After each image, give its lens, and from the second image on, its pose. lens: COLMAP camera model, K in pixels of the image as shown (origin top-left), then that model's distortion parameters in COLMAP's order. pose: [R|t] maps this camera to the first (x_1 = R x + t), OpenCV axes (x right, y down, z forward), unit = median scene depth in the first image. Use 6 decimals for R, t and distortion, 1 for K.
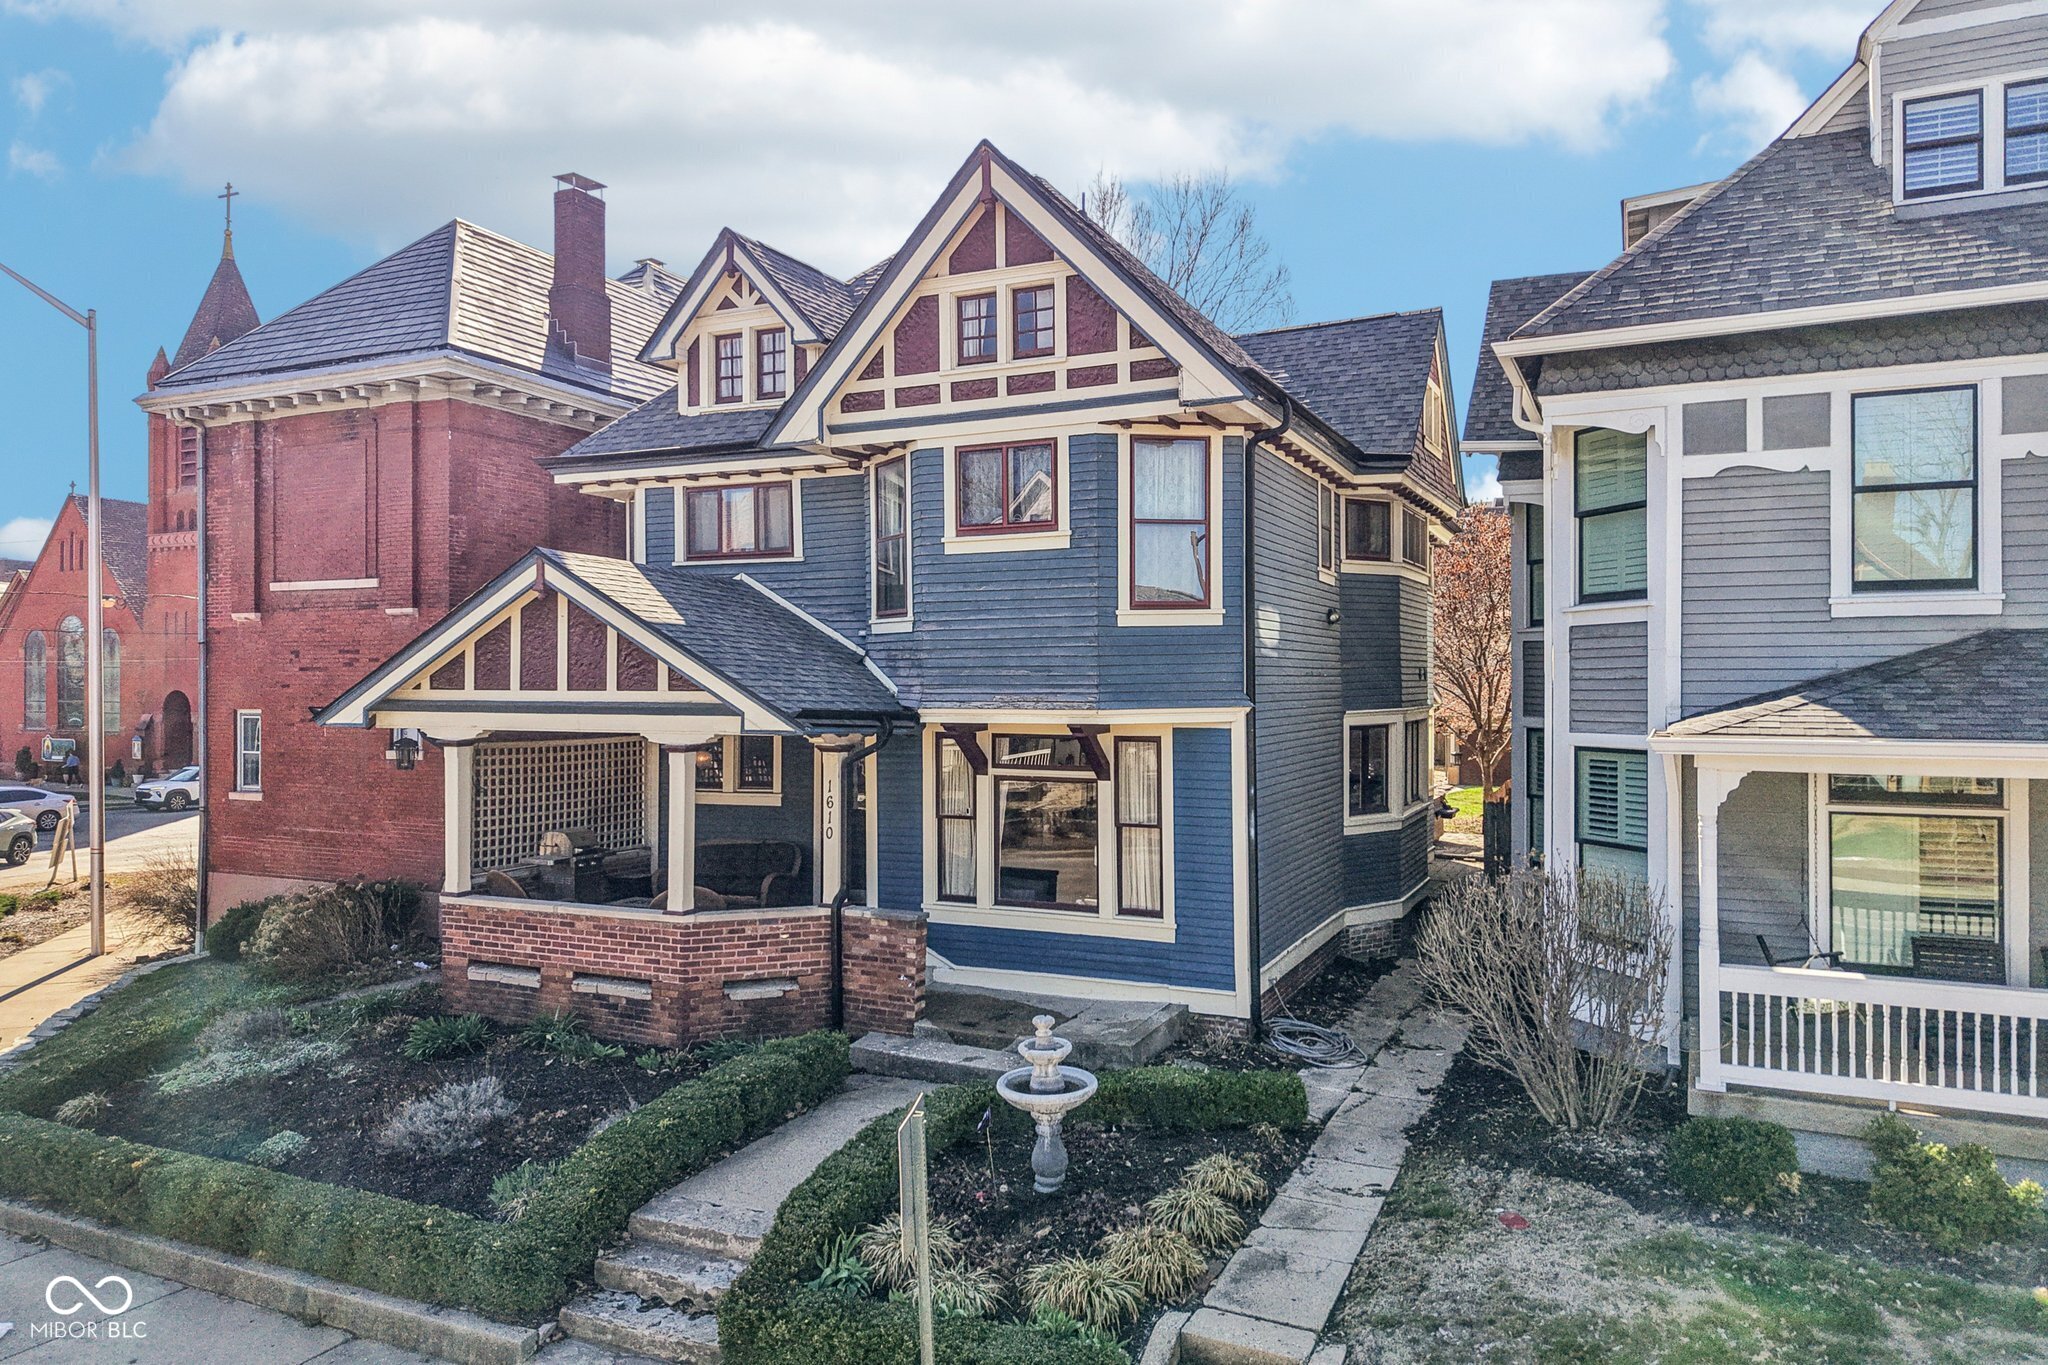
lens RADIAL K [[1370.6, 0, 1025.8], [0, 1370.6, 684.3], [0, 0, 1]] dist [0.023209, -0.025876]
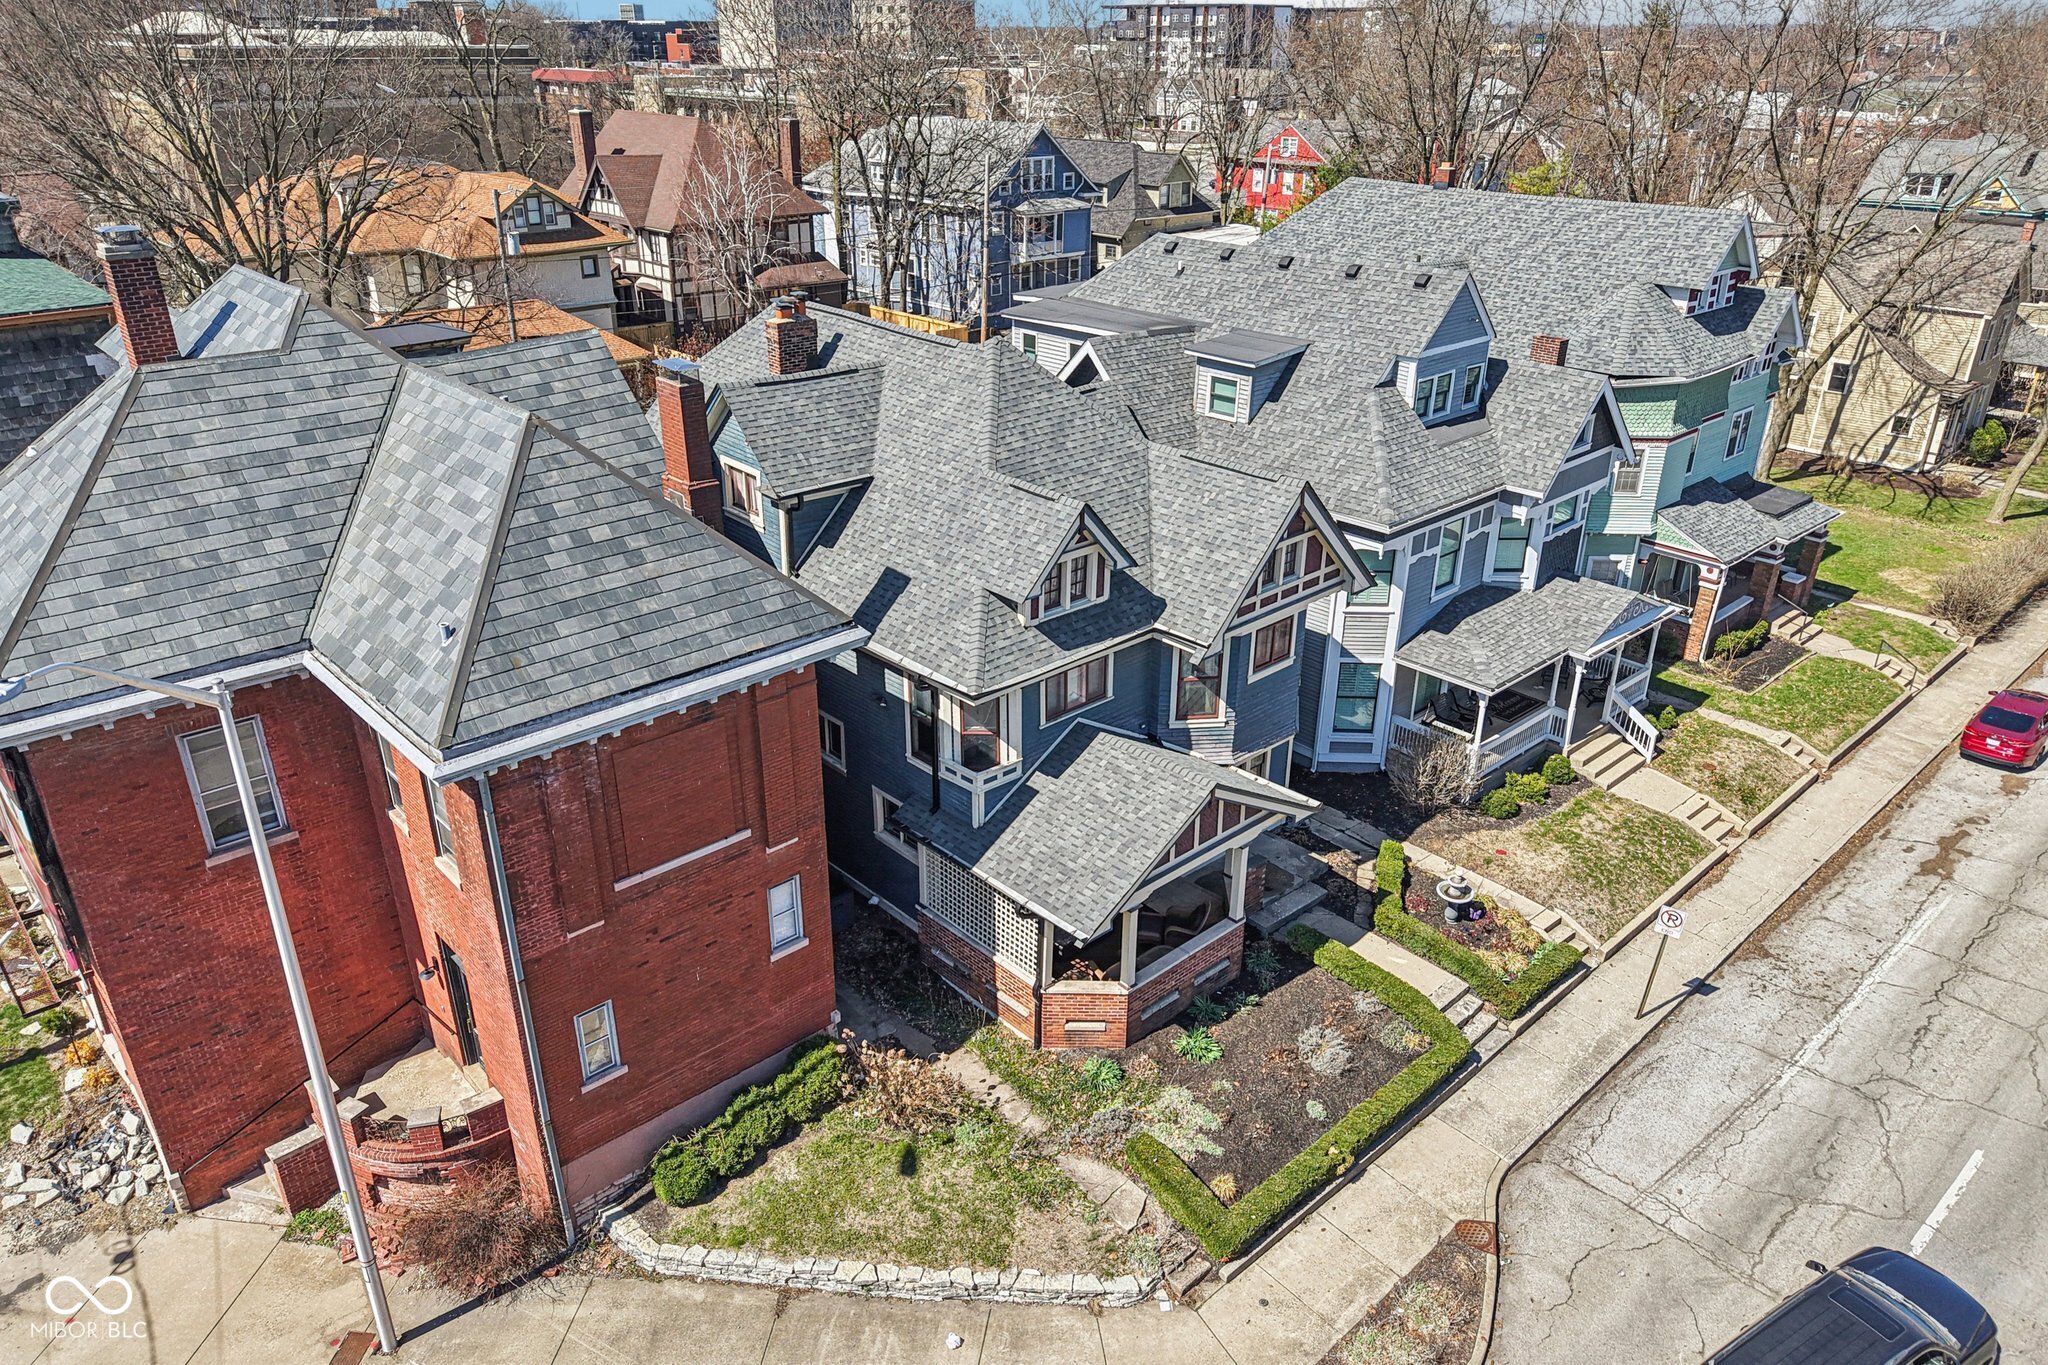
lens RADIAL K [[1370.6, 0, 1038.9], [0, 1370.6, 688.6], [0, 0, 1]] dist [0.023209, -0.025876]
pose [[0.381906, -0.393738, 0.836133, -1.790873], [-0.003469, 0.904092, 0.427324, -0.917510], [-0.924195, -0.166099, 0.343912, 0.642376]]
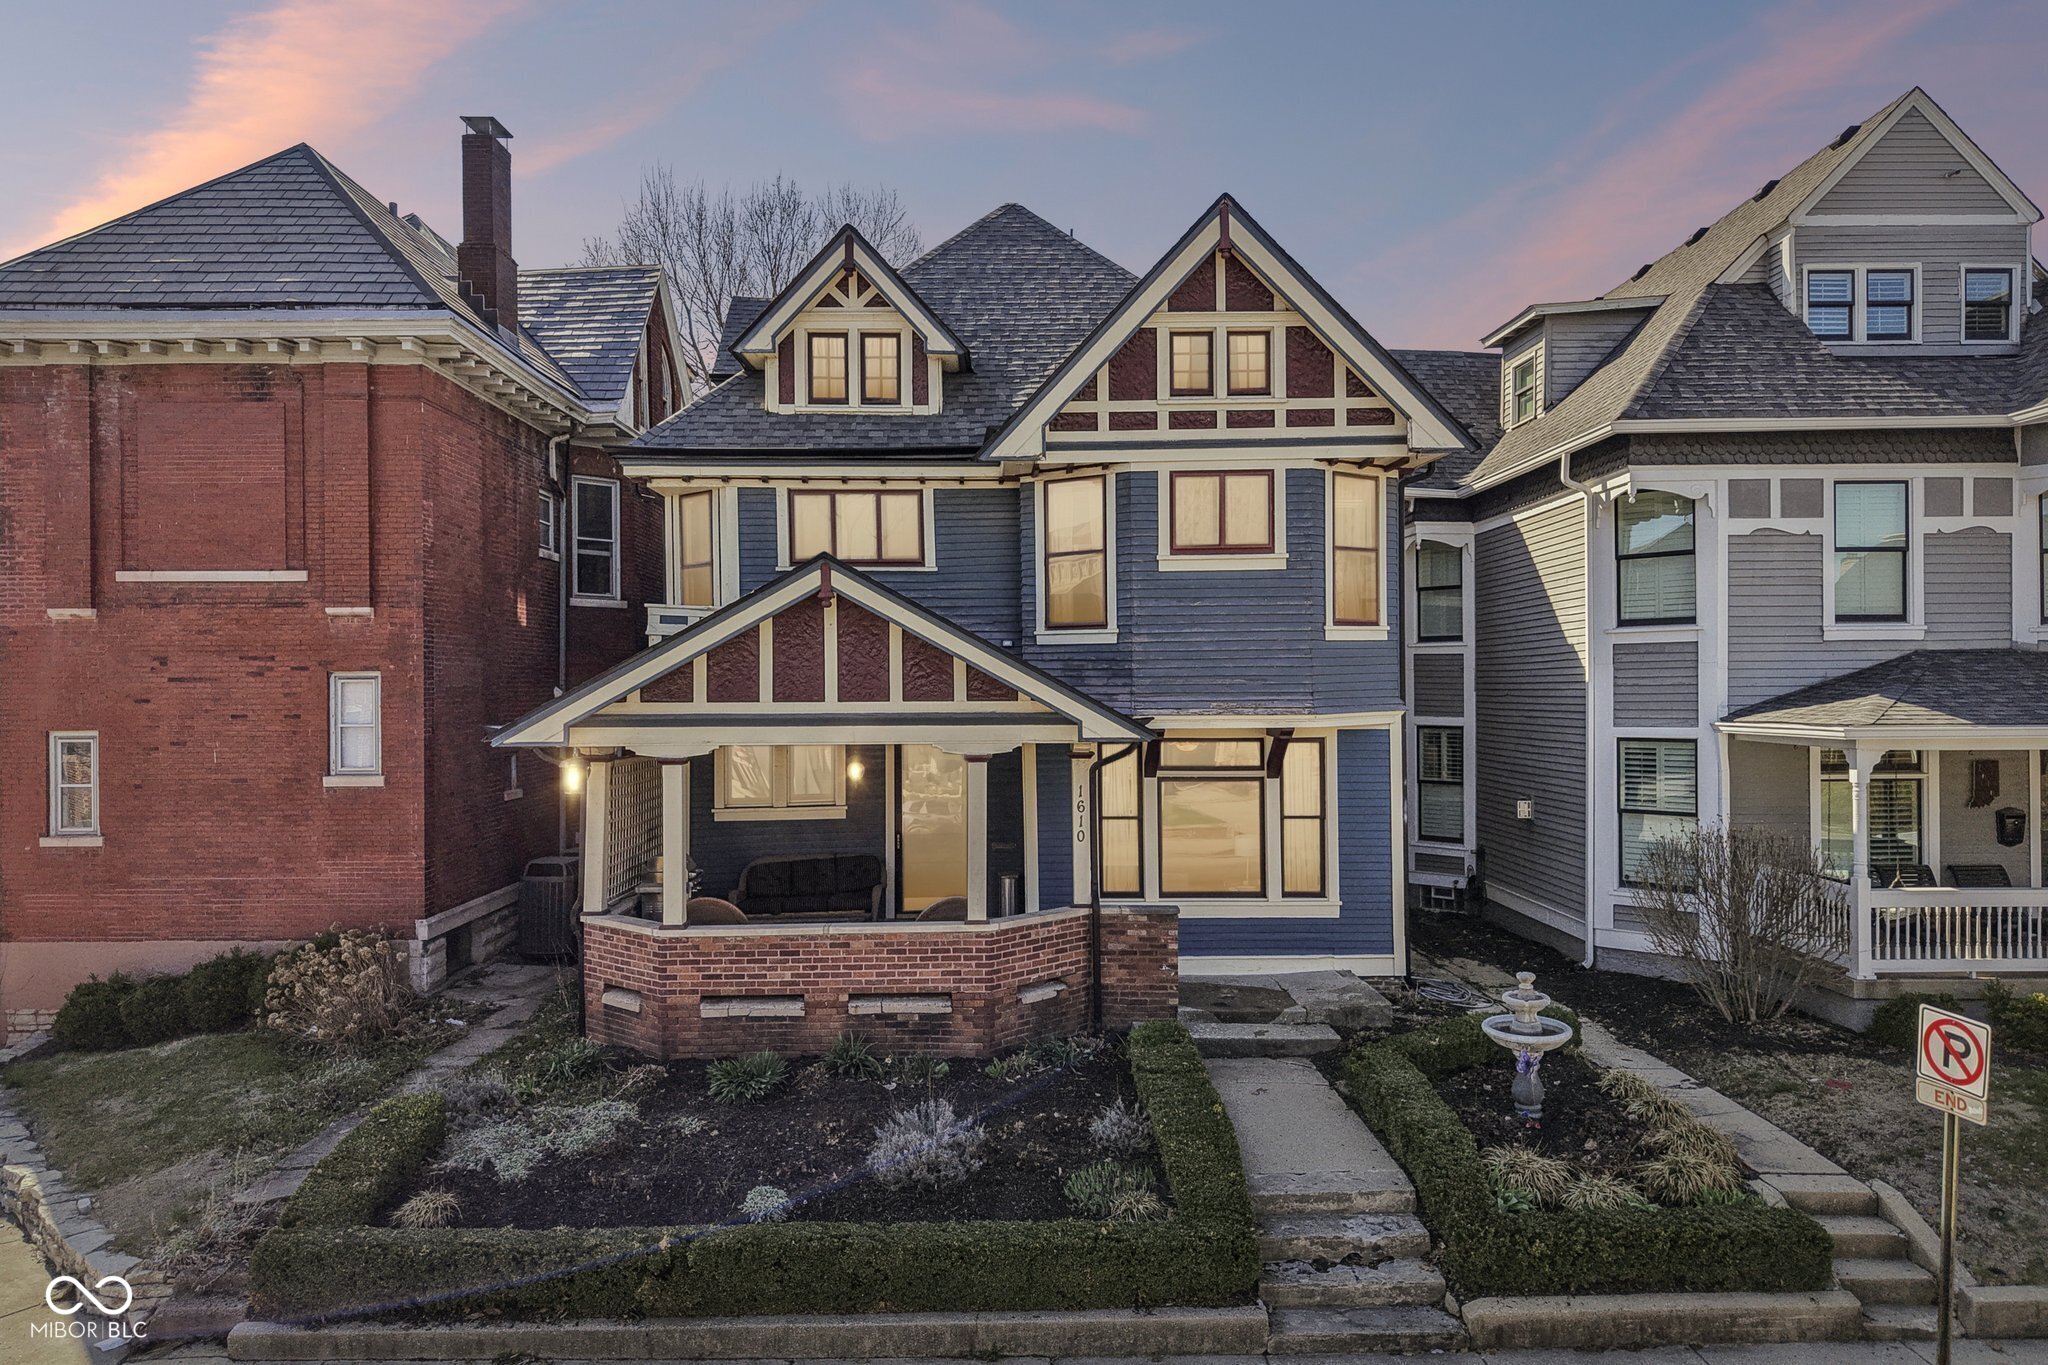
lens RADIAL K [[1370.6, 0, 1021.9], [0, 1370.6, 692.3], [0, 0, 1]] dist [0.023209, -0.025876]
pose [[0.899451, -0.006828, 0.436969, -0.647389], [0.006149, 0.999977, 0.002970, -0.004212], [-0.436979, 0.000016, 0.899472, 0.086033]]
